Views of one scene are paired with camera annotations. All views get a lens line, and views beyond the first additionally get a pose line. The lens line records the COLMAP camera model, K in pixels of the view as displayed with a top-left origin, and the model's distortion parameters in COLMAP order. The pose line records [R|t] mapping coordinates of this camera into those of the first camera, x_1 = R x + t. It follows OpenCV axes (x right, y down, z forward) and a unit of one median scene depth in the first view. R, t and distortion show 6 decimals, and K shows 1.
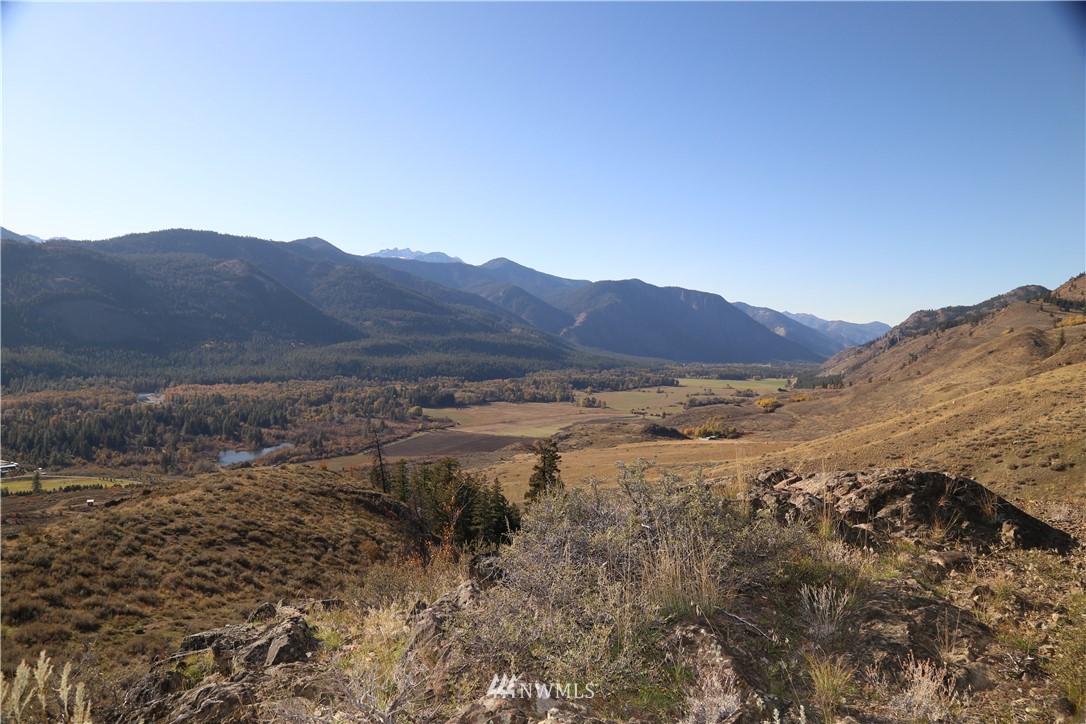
lens RADIAL K [[746.3, 0, 539.9], [0, 746.3, 372.7], [0, 0, 1]] dist [-0.123408, 0.065902]
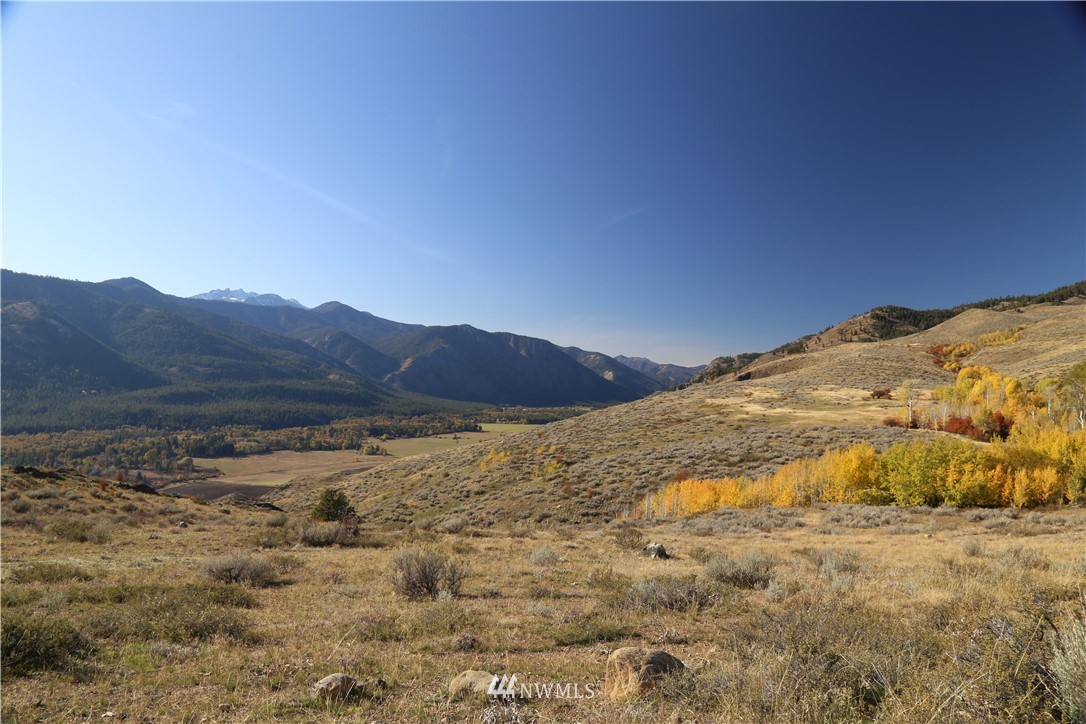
lens RADIAL K [[746.3, 0, 548.7], [0, 746.3, 369.4], [0, 0, 1]] dist [-0.123408, 0.065902]
pose [[0.978288, 0.002610, 0.207234, 0.084986], [0.010029, 0.998153, -0.059915, -0.007387], [-0.207007, 0.060692, 0.976455, -0.056558]]
